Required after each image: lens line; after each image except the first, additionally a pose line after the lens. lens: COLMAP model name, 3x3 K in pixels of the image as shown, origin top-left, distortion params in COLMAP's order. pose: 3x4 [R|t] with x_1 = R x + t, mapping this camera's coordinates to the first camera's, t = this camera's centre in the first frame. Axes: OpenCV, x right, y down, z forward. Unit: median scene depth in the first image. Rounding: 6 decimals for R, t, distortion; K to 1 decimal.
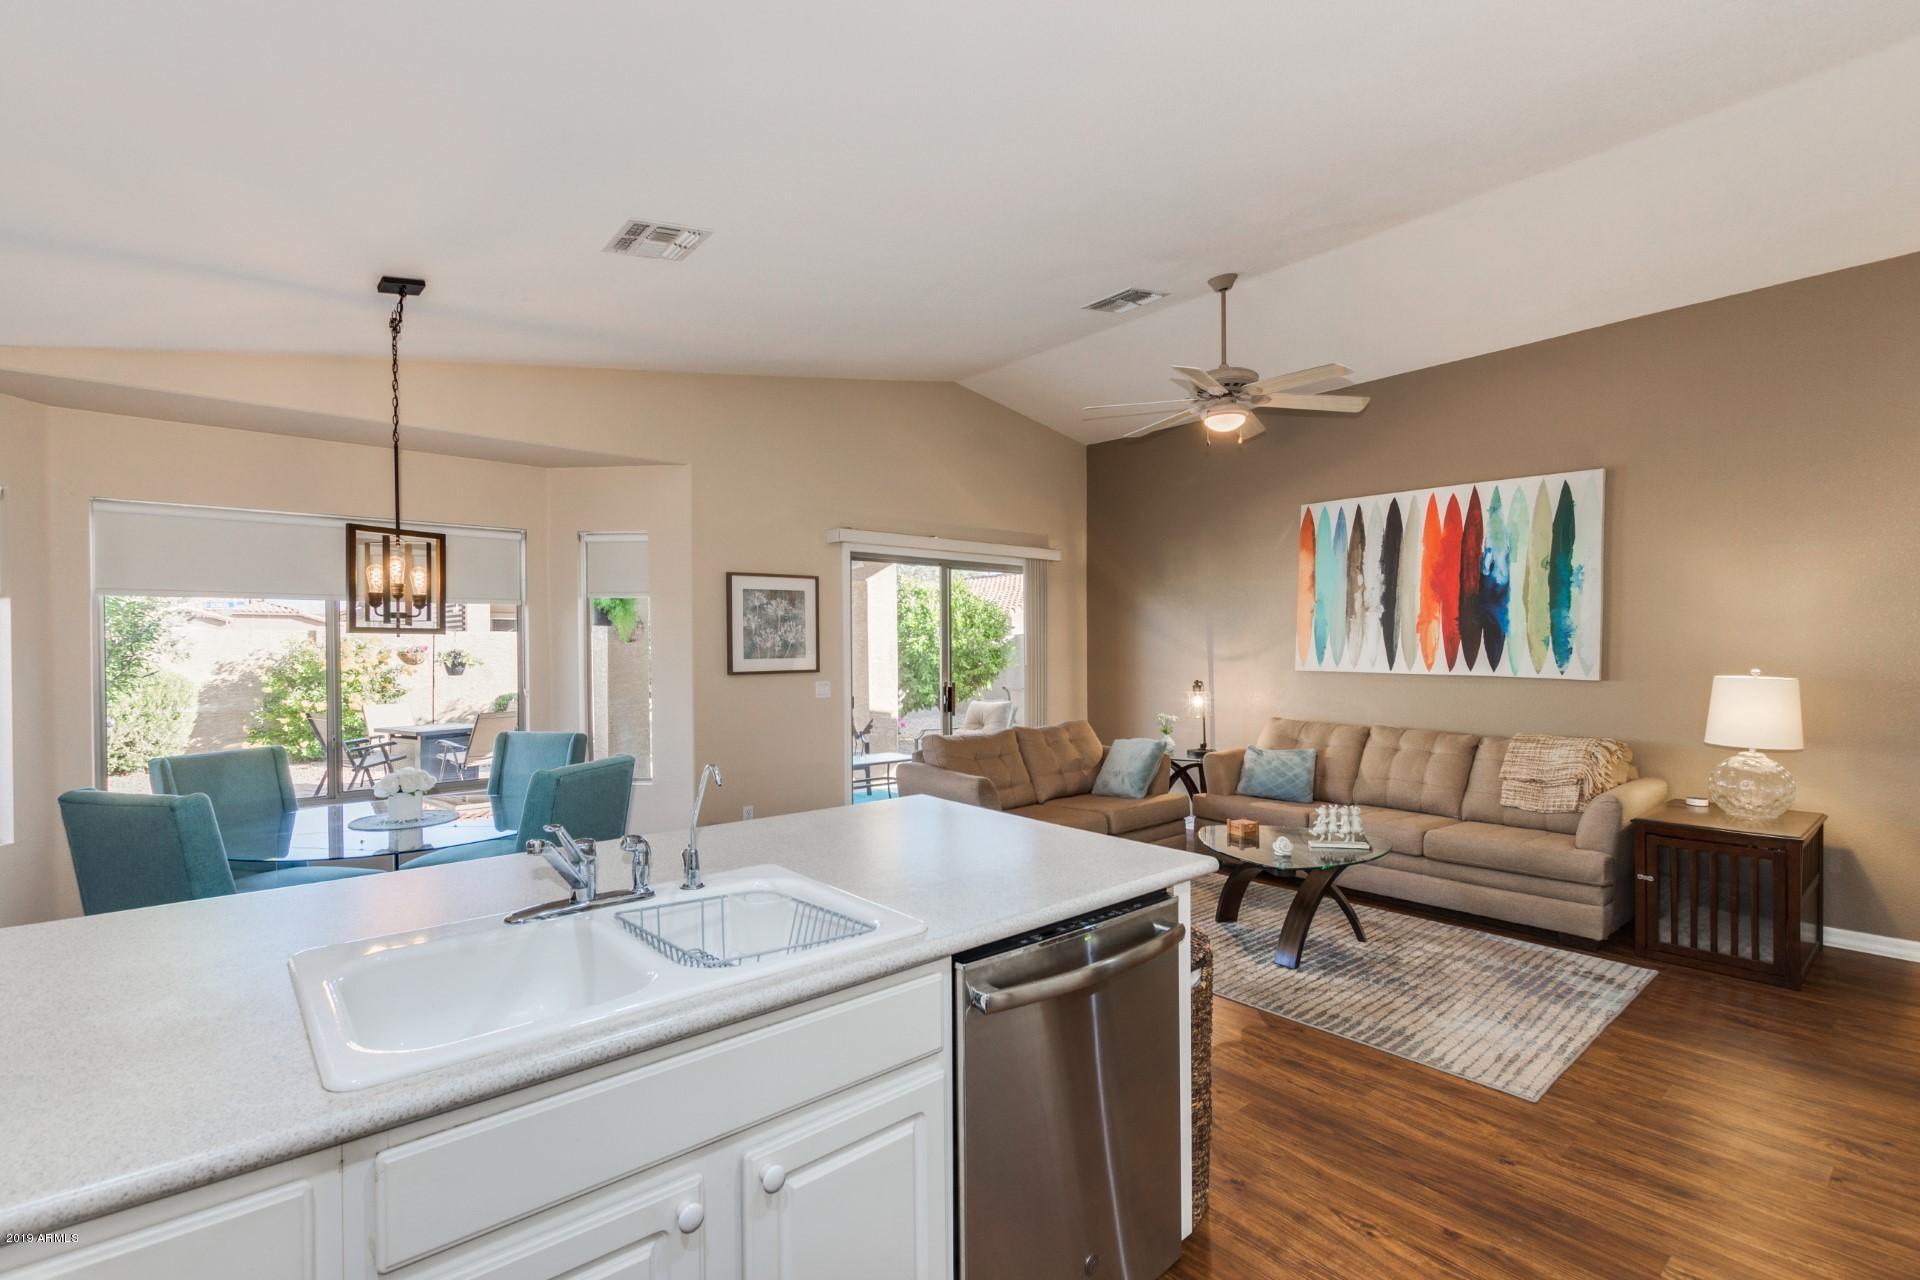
lens RADIAL K [[884.4, 0, 965.4], [0, 884.4, 652.1], [0, 0, 1]] dist [0.002916, -0.000690]
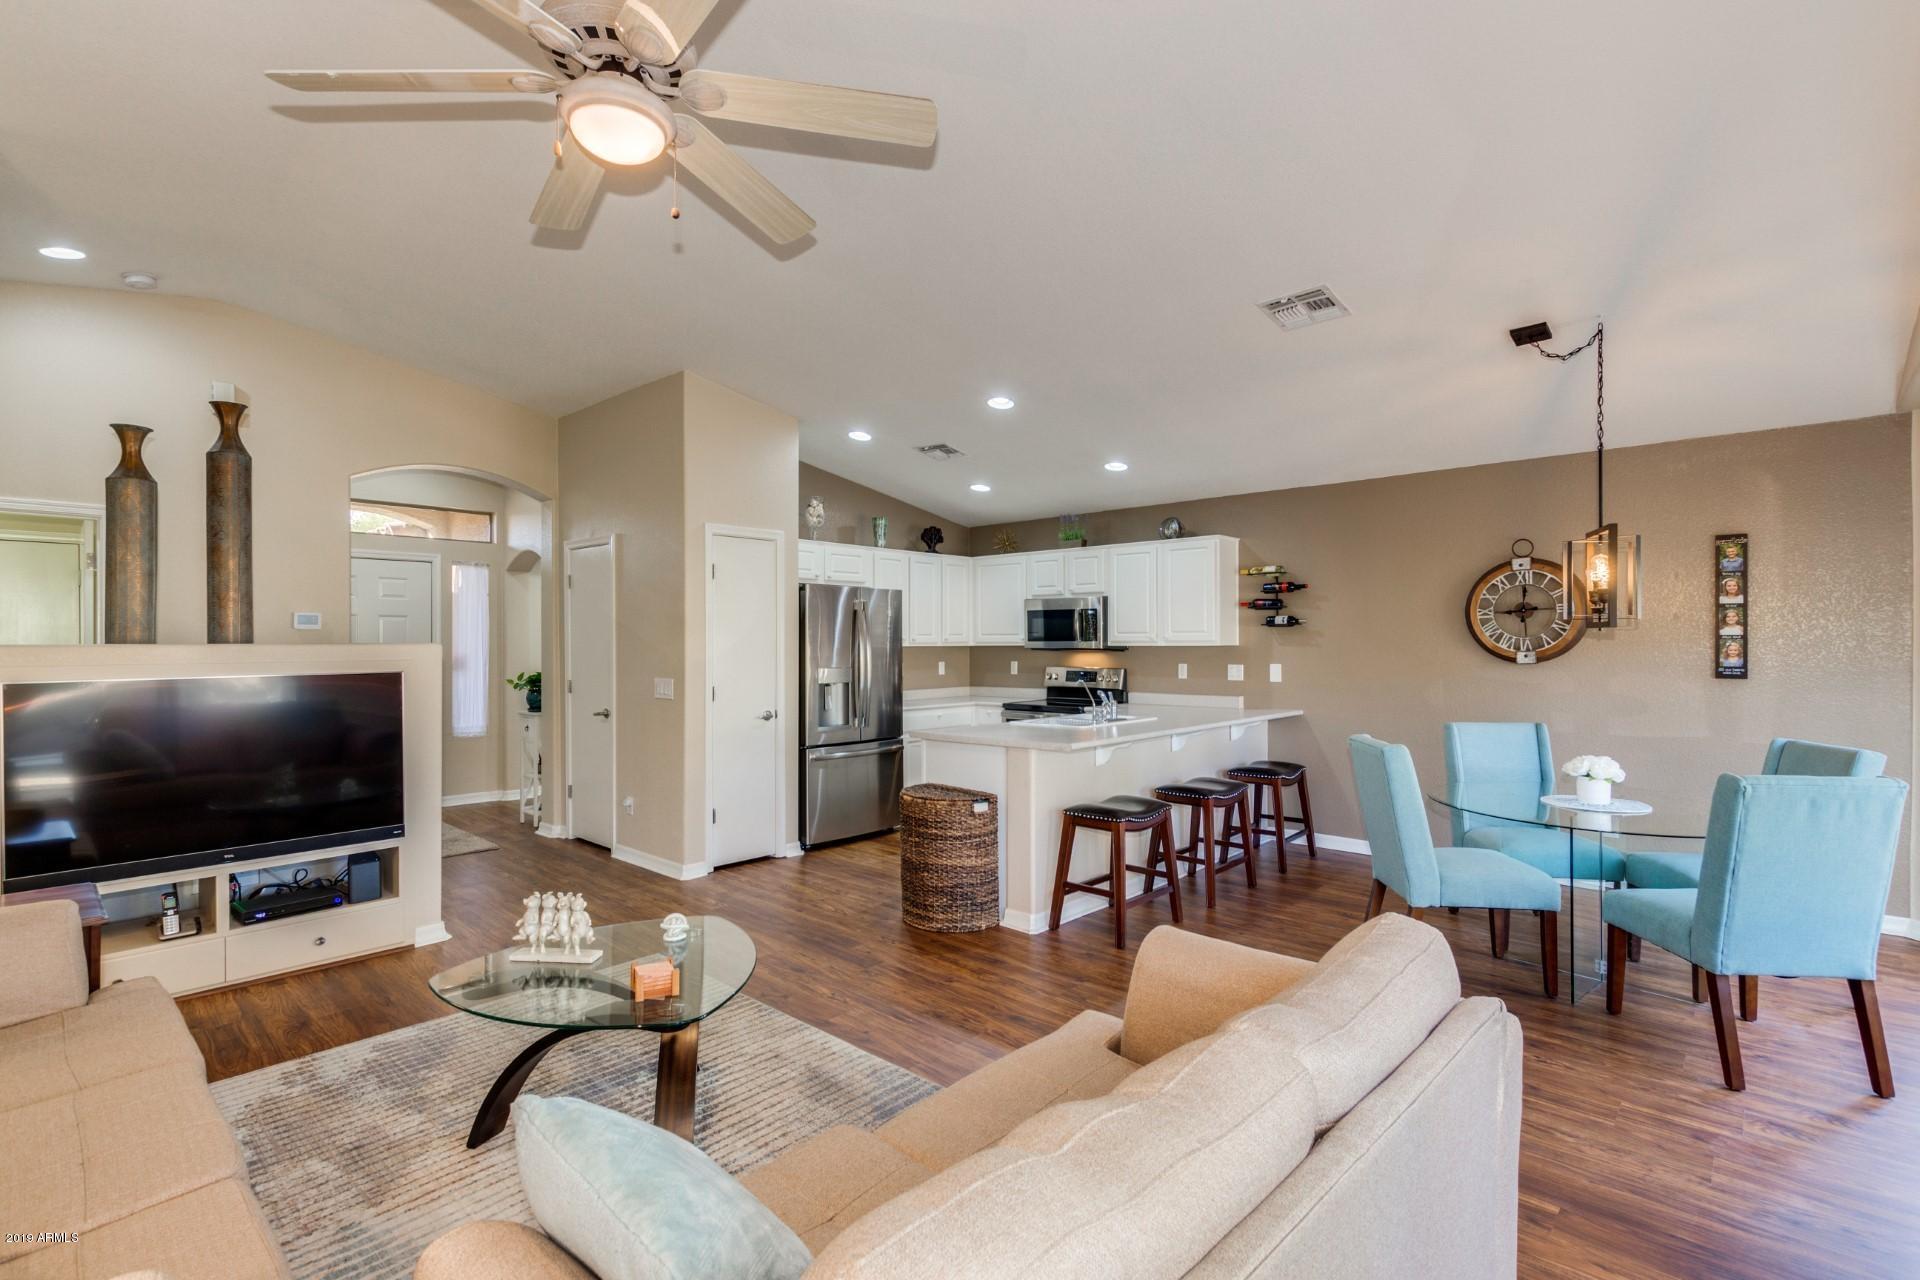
lens RADIAL K [[884.4, 0, 956.5], [0, 884.4, 636.2], [0, 0, 1]] dist [0.002916, -0.000690]
pose [[-0.996006, 0.006553, -0.089046, 0.215702], [0.006739, 0.999976, -0.001781, -0.015588], [0.089032, -0.002374, -0.996026, 1.996390]]
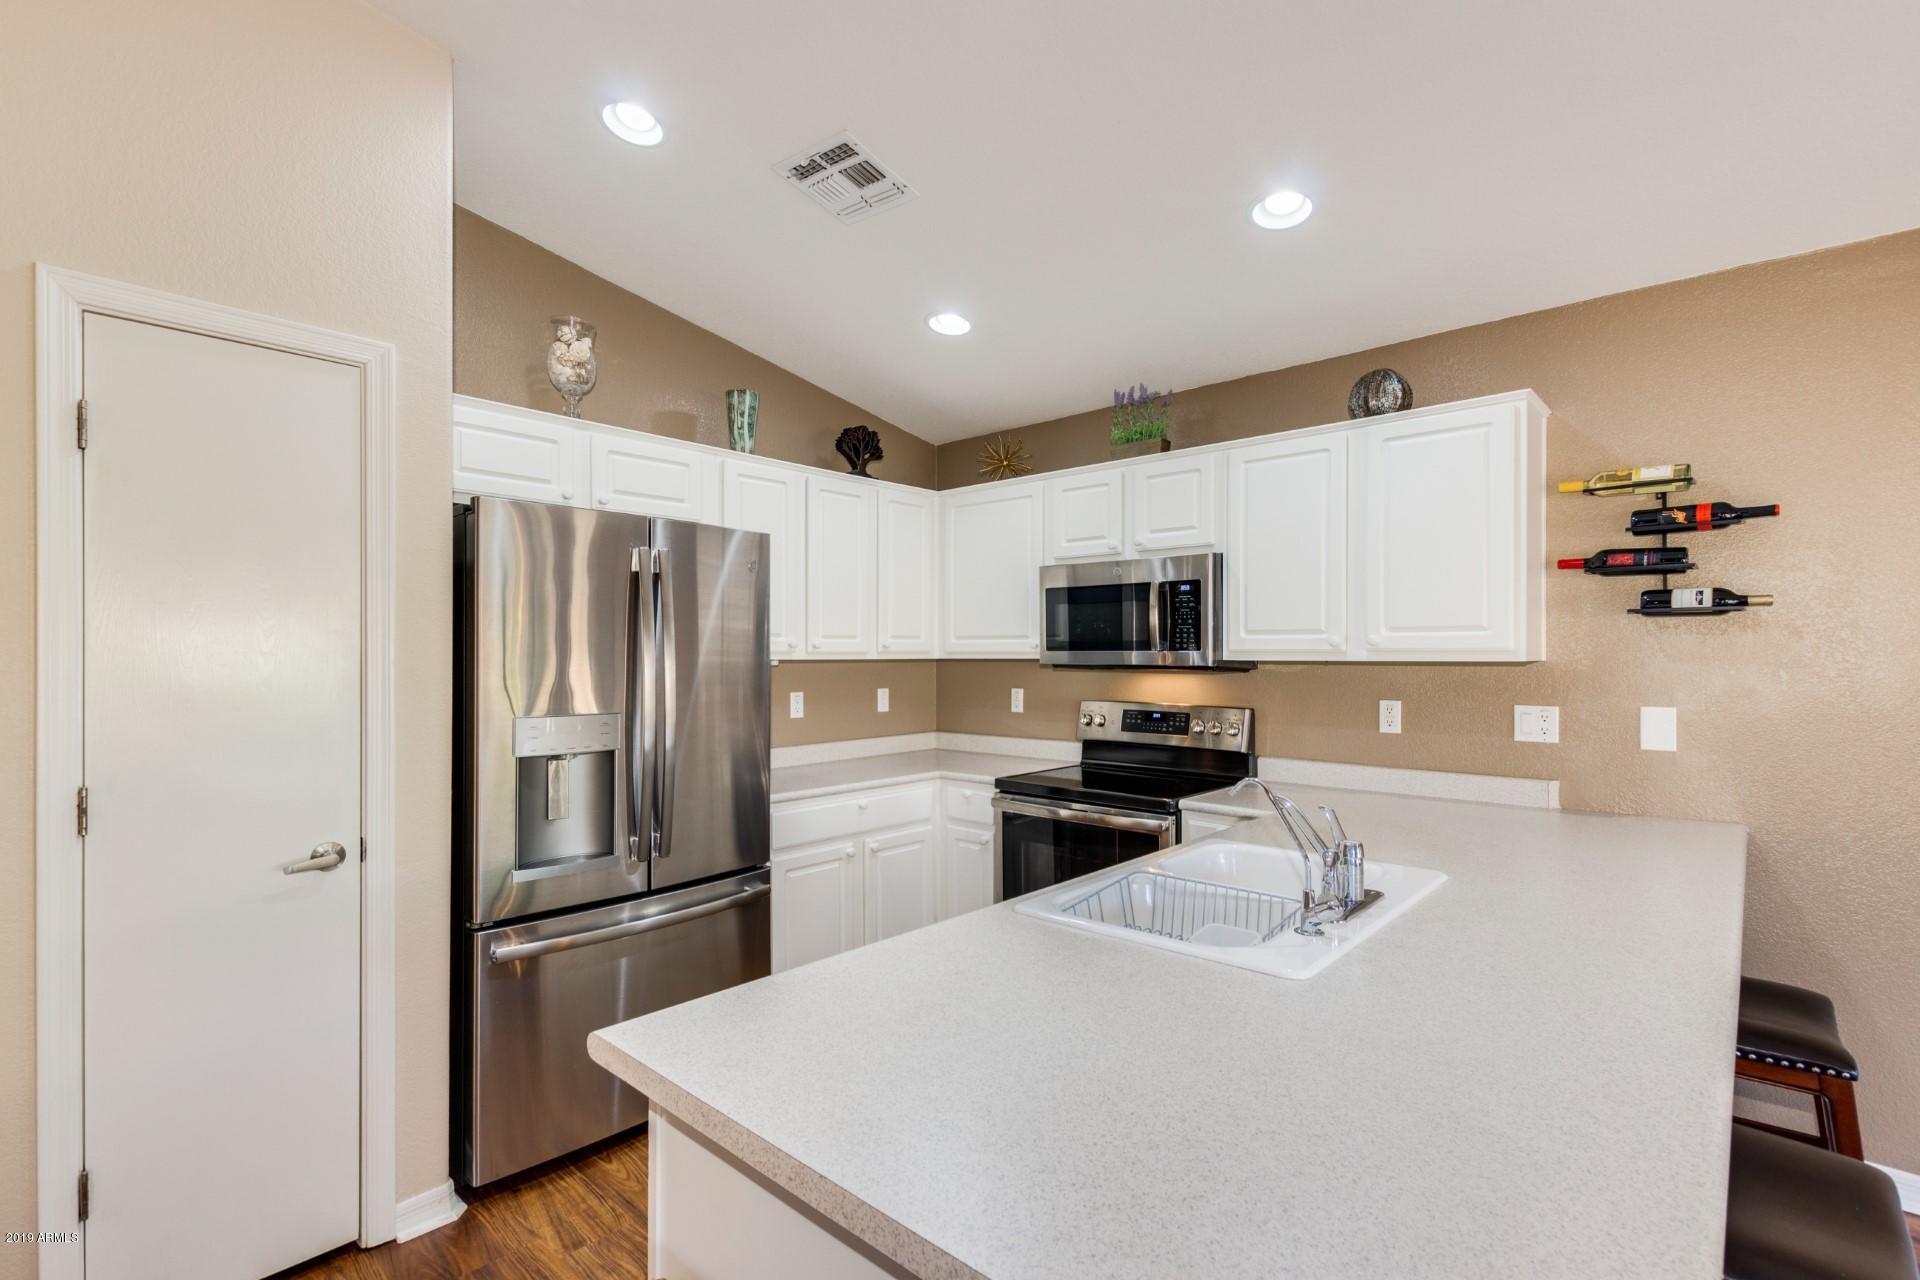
lens RADIAL K [[884.4, 0, 958.0], [0, 884.4, 646.1], [0, 0, 1]] dist [0.002916, -0.000690]
pose [[-0.995377, 0.003998, -0.095962, 0.061764], [0.004160, 0.999990, -0.001488, -0.009803], [0.095955, -0.001880, -0.995384, 0.932905]]
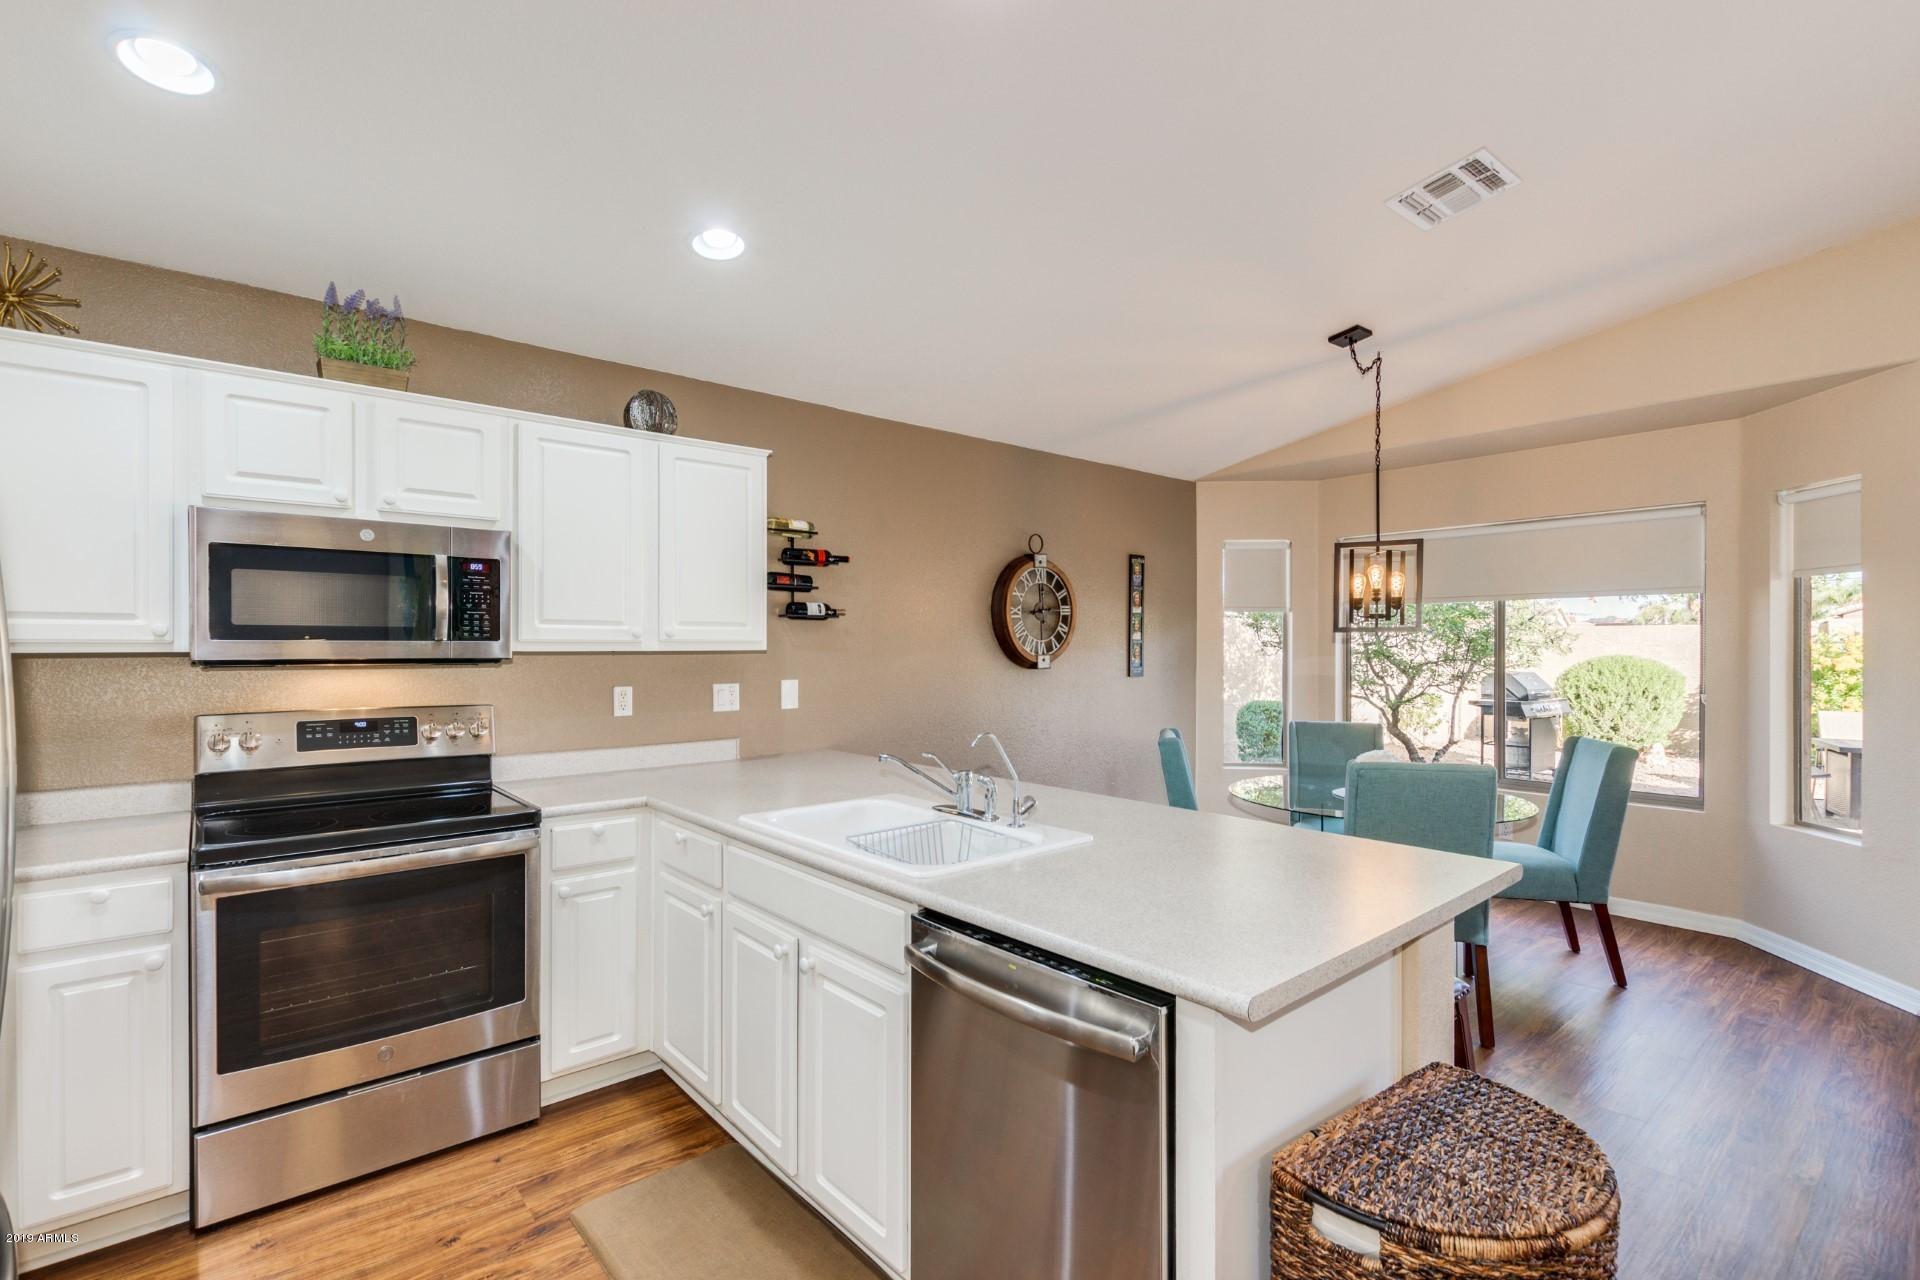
lens RADIAL K [[884.4, 0, 958.3], [0, 884.4, 652.3], [0, 0, 1]] dist [0.002916, -0.000690]
pose [[-0.015186, 0.010514, -0.999829, 0.521516], [-0.003797, 0.999937, 0.010572, -0.004878], [0.999877, 0.003957, -0.015146, 0.476100]]
